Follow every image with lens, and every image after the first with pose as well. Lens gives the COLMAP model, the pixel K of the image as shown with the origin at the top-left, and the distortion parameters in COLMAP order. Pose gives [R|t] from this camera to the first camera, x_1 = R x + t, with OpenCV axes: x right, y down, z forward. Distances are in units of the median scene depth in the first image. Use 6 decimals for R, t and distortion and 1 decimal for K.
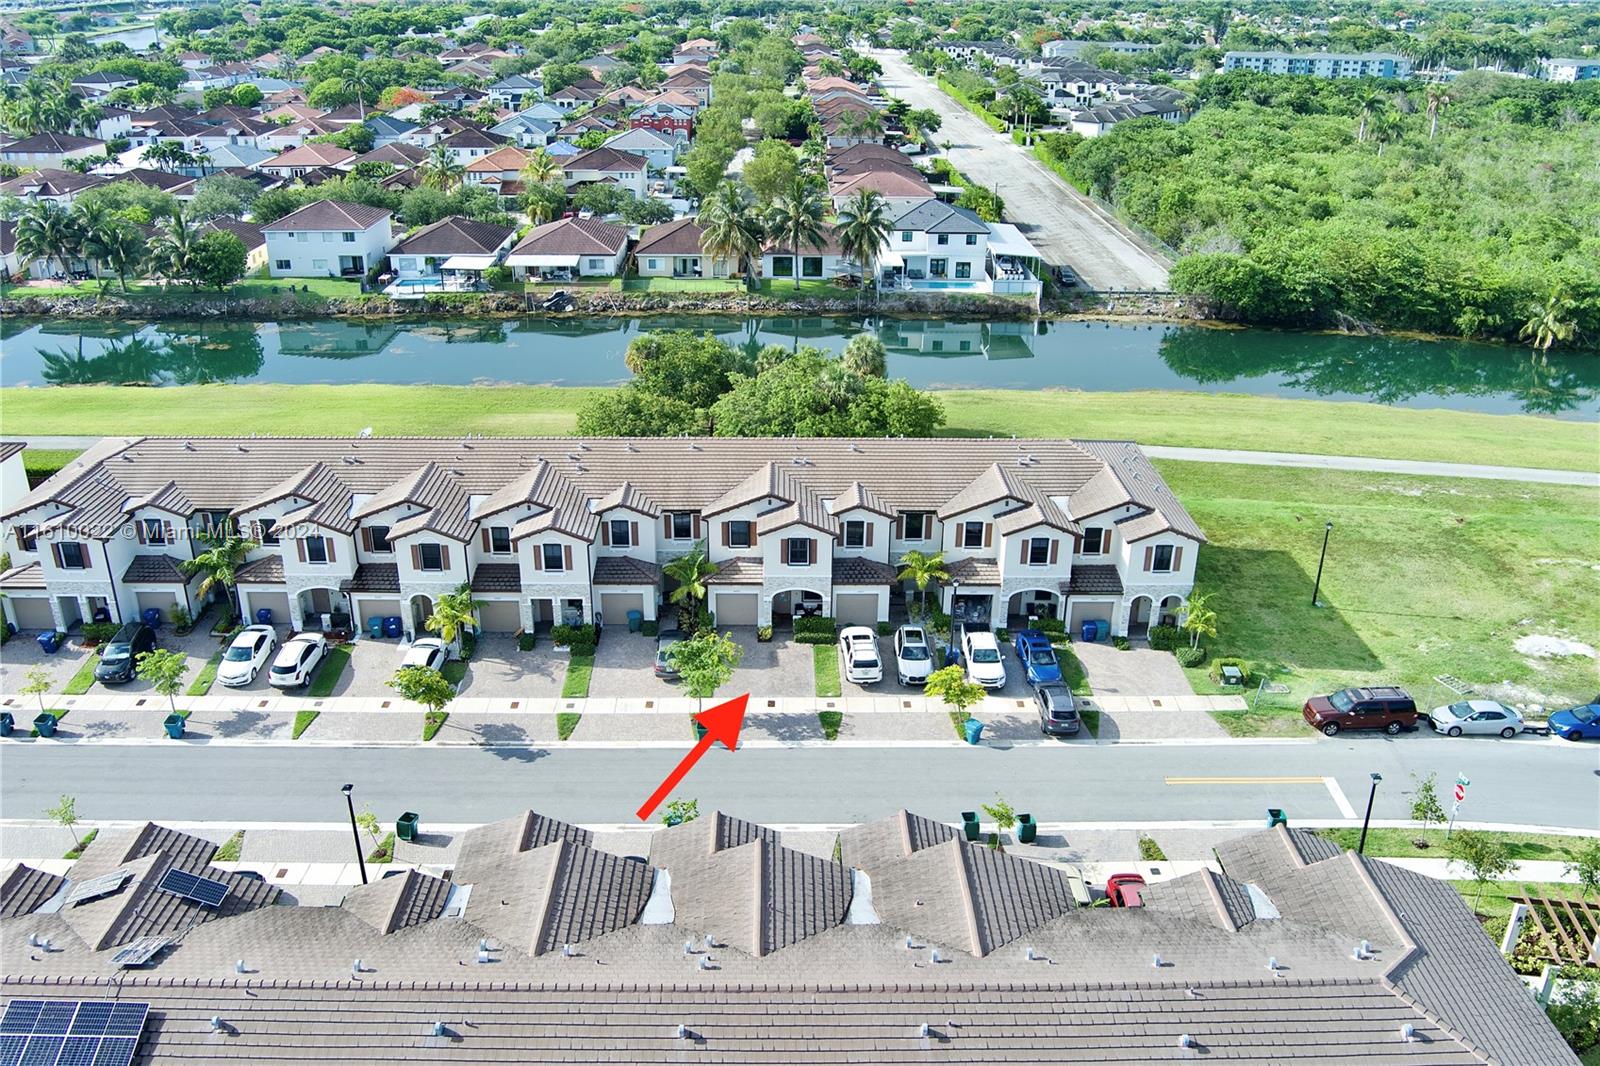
lens RADIAL K [[1293.5, 0, 793.7], [0, 1293.5, 527.7], [0, 0, 1]] dist [-0.073043, 0.021146]
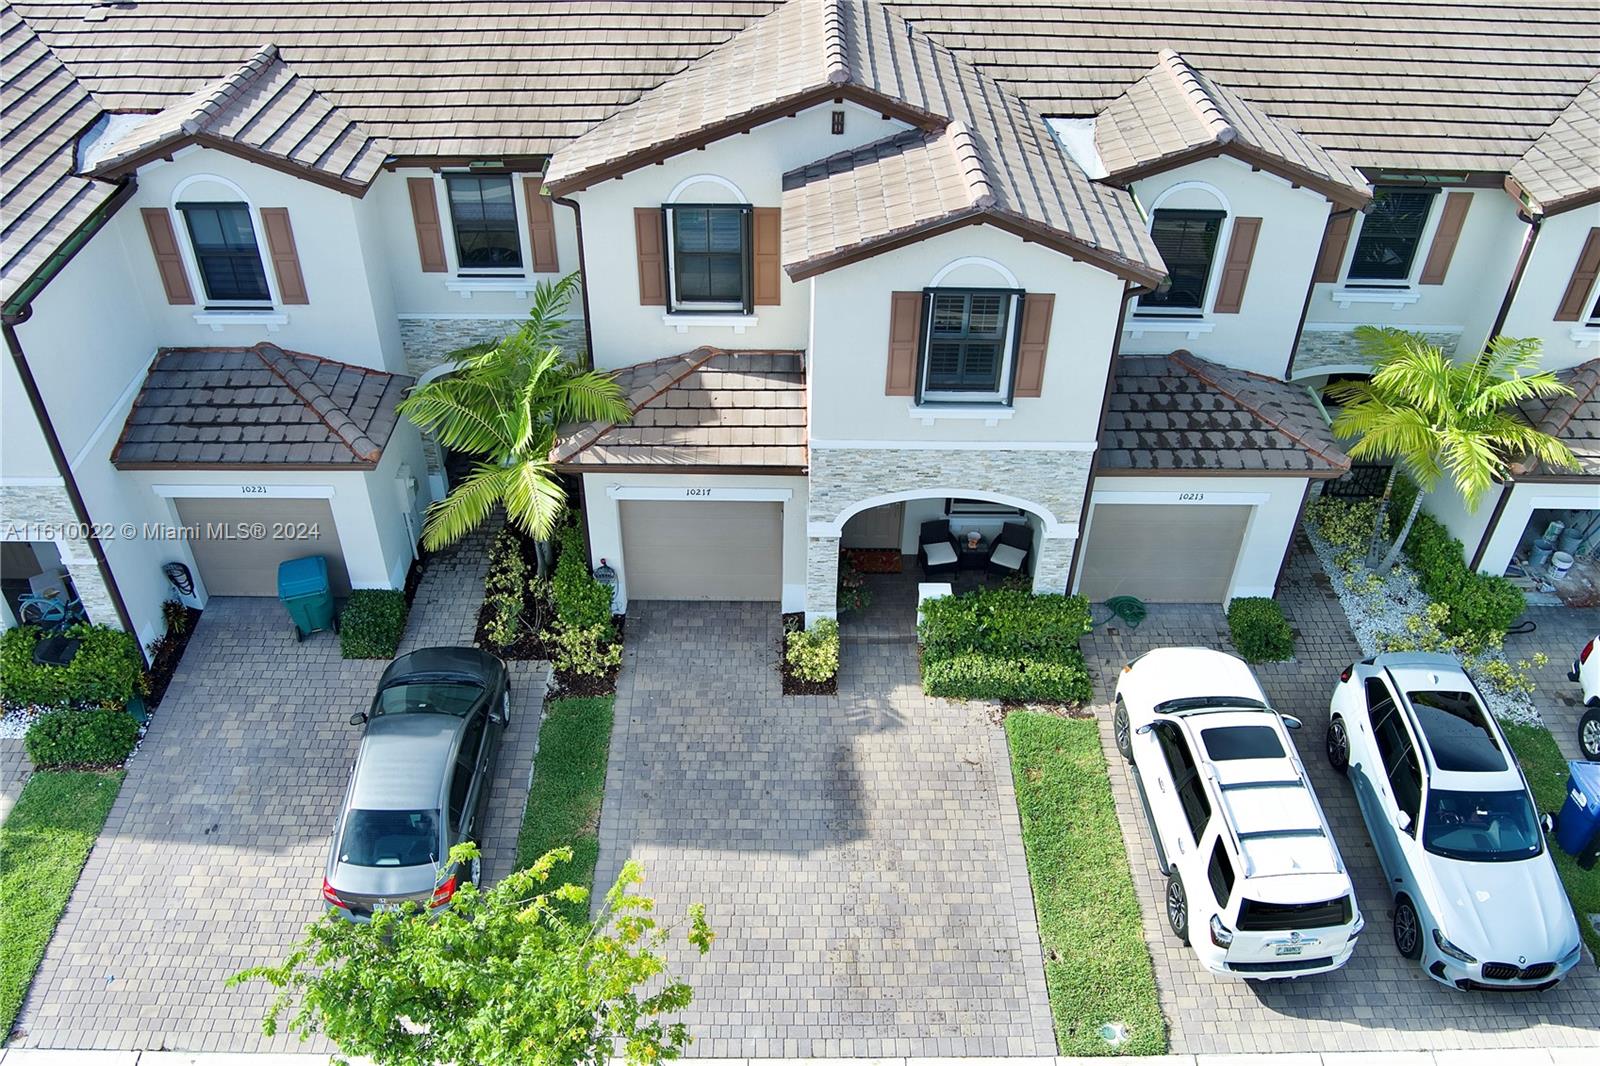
lens RADIAL K [[1293.5, 0, 793.7], [0, 1293.5, 527.7], [0, 0, 1]] dist [-0.073043, 0.021146]
pose [[0.999960, 0.008388, -0.003113, -0.025087], [-0.007335, 0.967802, 0.251606, -0.007308], [0.005123, -0.251573, 0.967825, 0.761618]]
